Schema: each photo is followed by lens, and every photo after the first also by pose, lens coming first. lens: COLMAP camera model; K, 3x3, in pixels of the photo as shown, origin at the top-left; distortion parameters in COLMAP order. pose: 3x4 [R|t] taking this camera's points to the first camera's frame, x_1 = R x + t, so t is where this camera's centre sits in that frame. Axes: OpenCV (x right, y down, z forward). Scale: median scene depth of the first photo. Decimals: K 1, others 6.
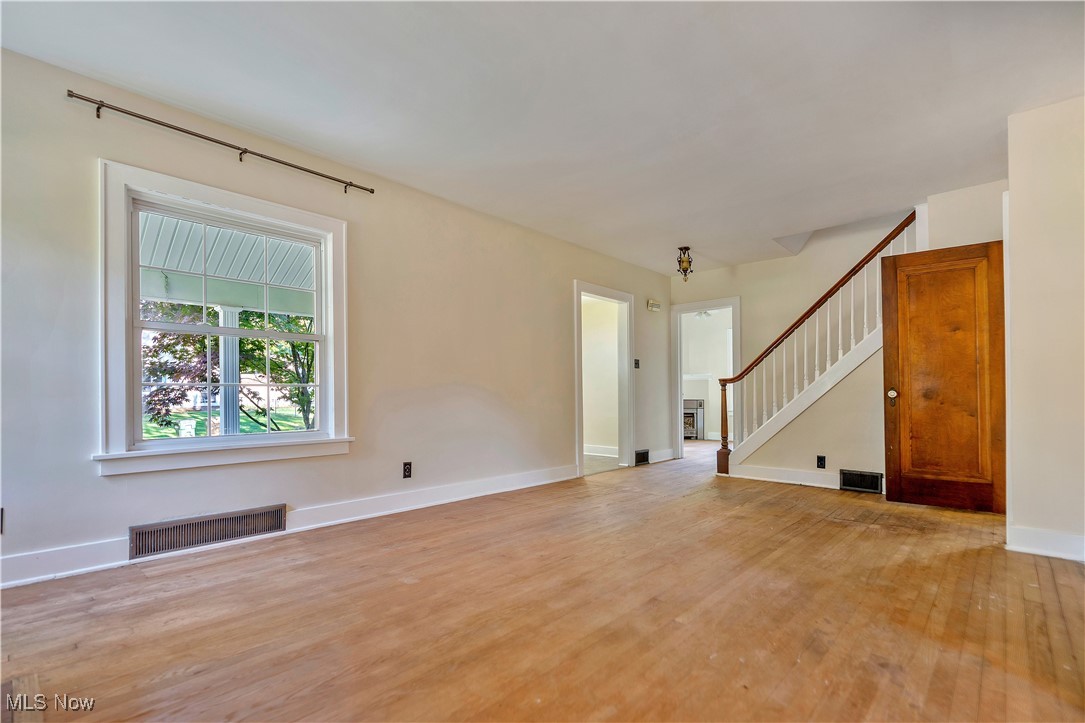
lens RADIAL K [[500.4, 0, 535.4], [0, 500.4, 389.1], [0, 0, 1]] dist [-0.005539, 0.000751]
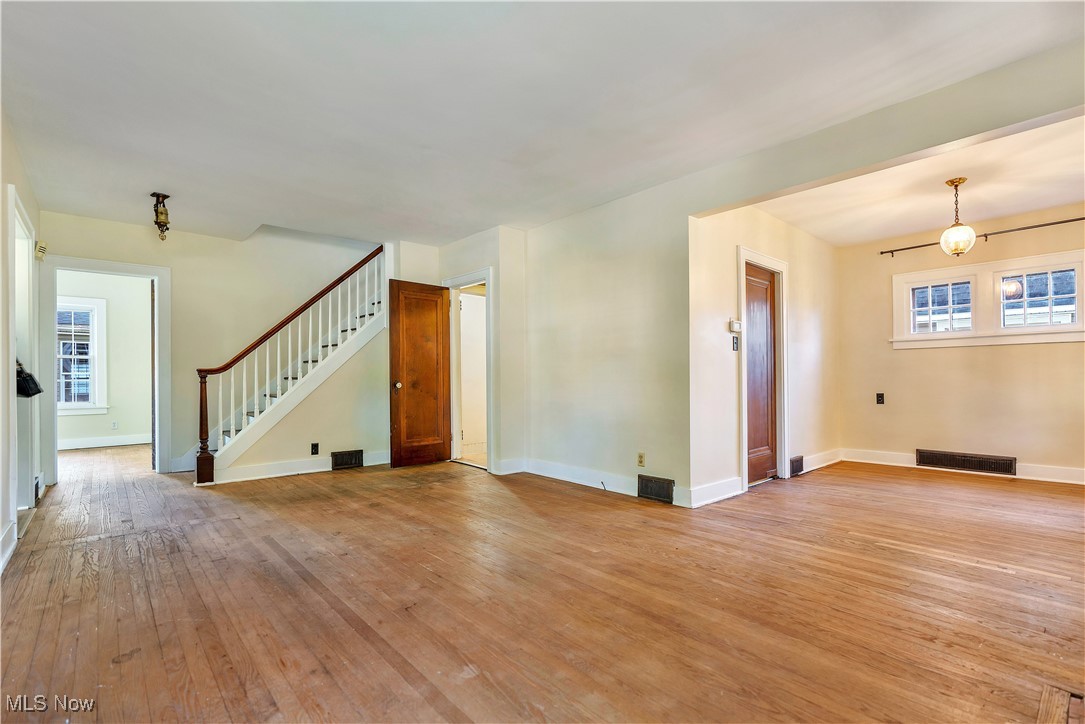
lens RADIAL K [[500.4, 0, 541.9], [0, 500.4, 371.5], [0, 0, 1]] dist [-0.005539, 0.000751]
pose [[0.090975, 0.011388, 0.995788, -0.583017], [-0.004049, 0.999931, -0.011066, -0.014211], [-0.995845, -0.003025, 0.091015, 0.526676]]
